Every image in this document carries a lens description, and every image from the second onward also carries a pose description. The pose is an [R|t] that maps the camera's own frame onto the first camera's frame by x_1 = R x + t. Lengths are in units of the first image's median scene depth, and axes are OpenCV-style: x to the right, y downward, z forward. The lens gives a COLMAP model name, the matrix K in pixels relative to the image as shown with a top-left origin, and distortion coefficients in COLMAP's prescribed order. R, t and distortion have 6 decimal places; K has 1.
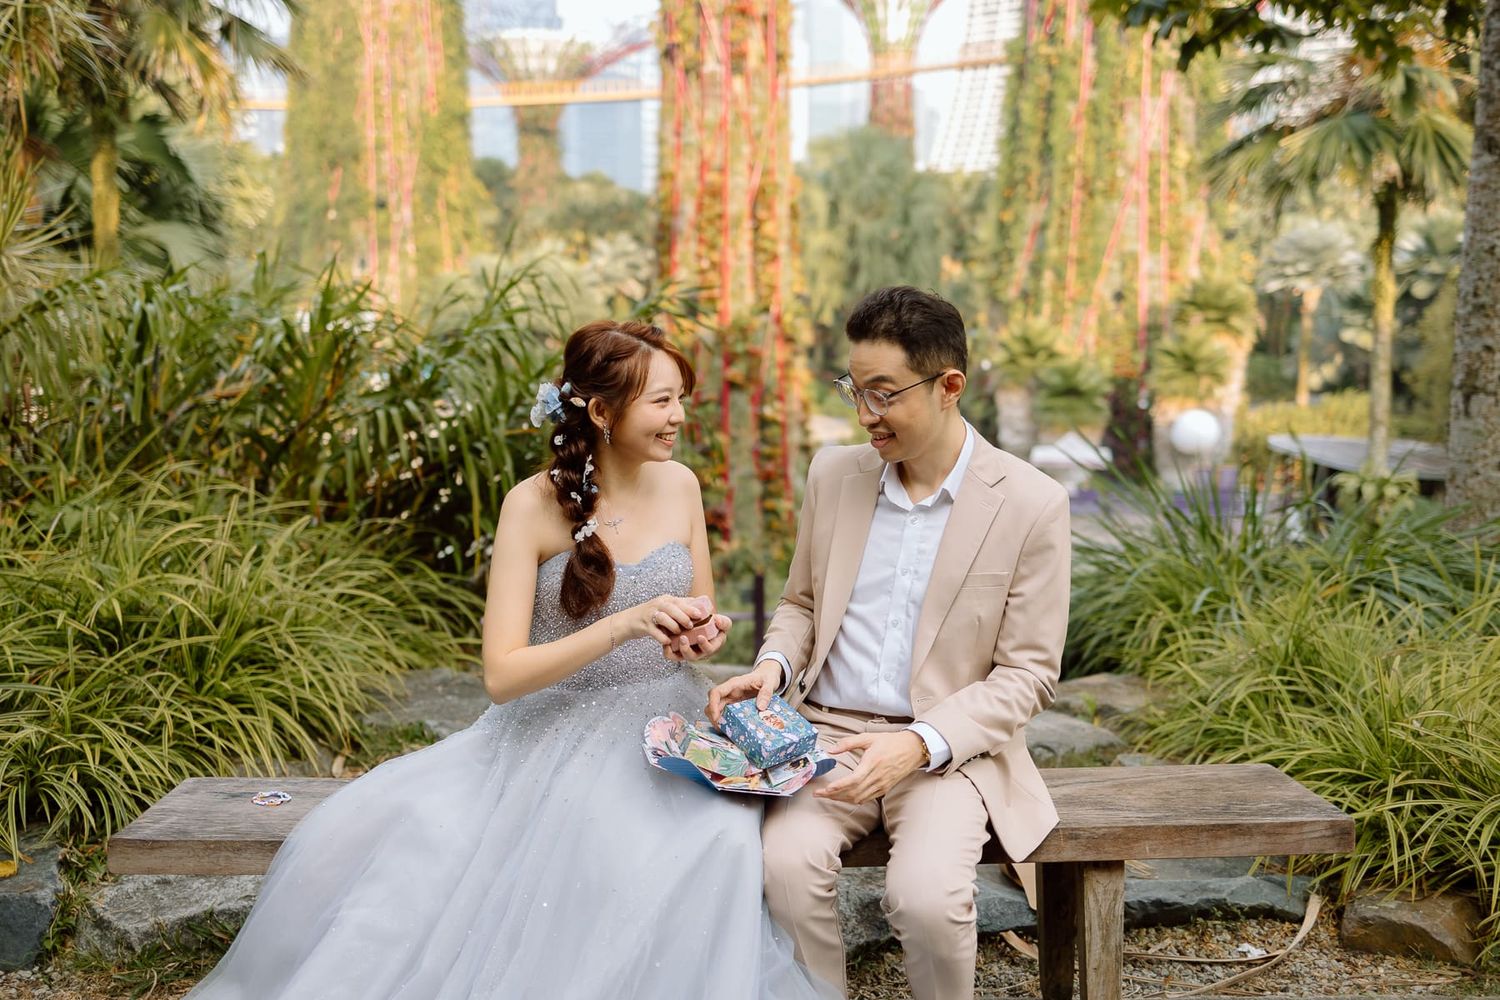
lens RADIAL K [[1571.6, 0, 749.9], [0, 1571.6, 532.2], [0, 0, 1]] dist [0.006718, -0.029599]
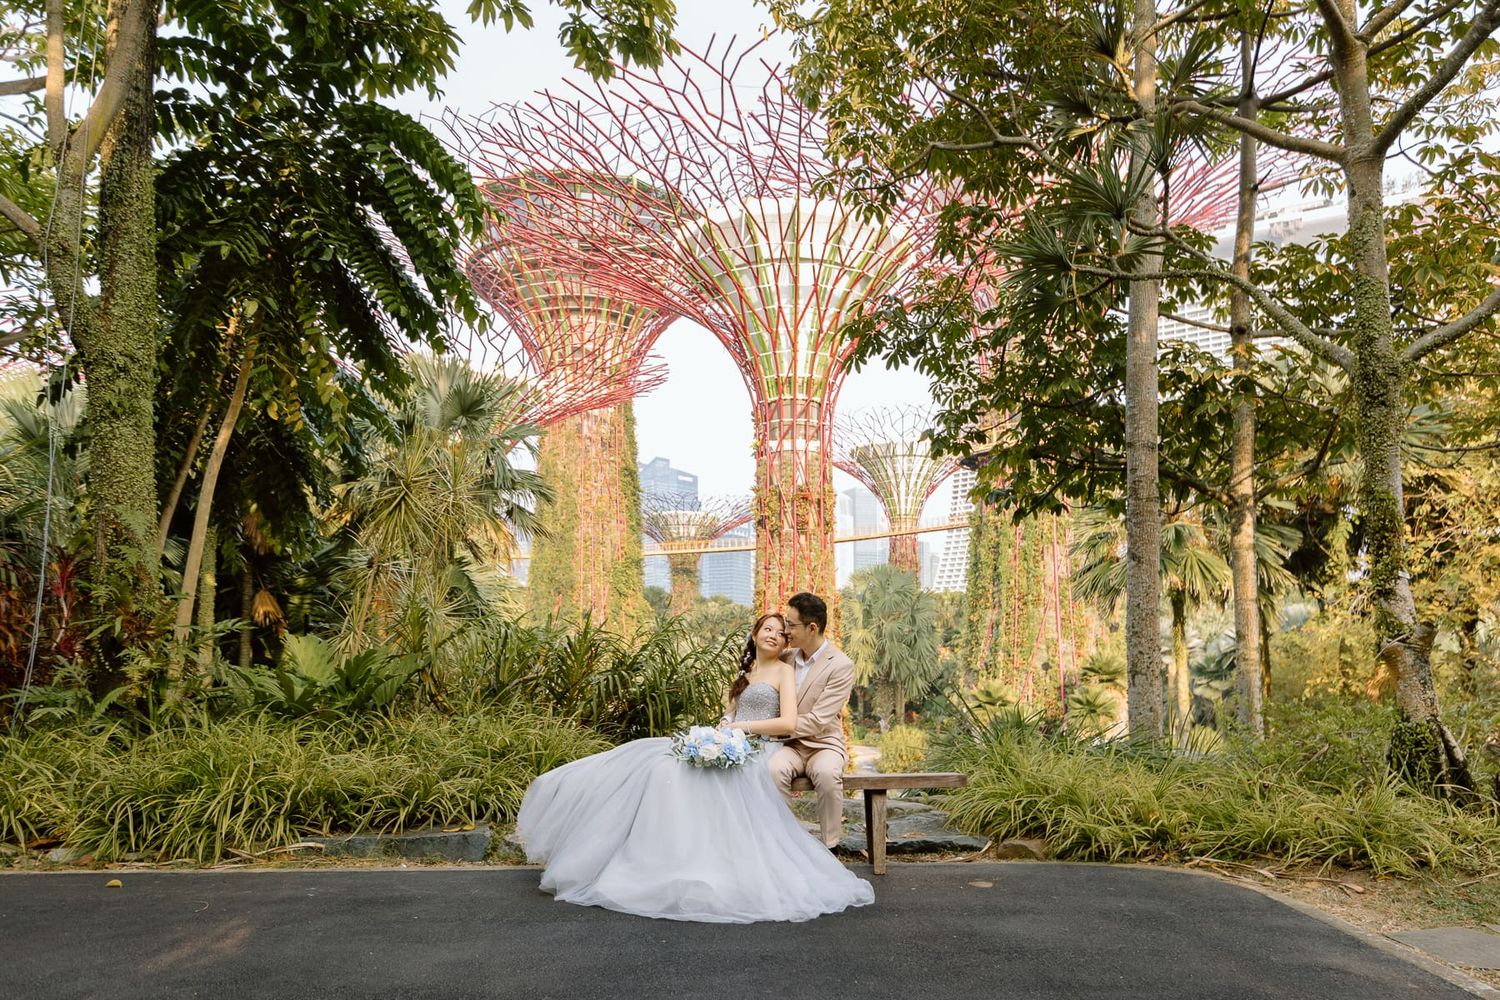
lens RADIAL K [[1571.6, 0, 749.9], [0, 1571.6, 532.2], [0, 0, 1]] dist [0.006718, -0.029599]
pose [[0.996158, -0.010100, -0.086987, 0.077466], [-0.015530, 0.957205, -0.288994, 0.184011], [0.086183, 0.289234, 0.953371, -0.577182]]
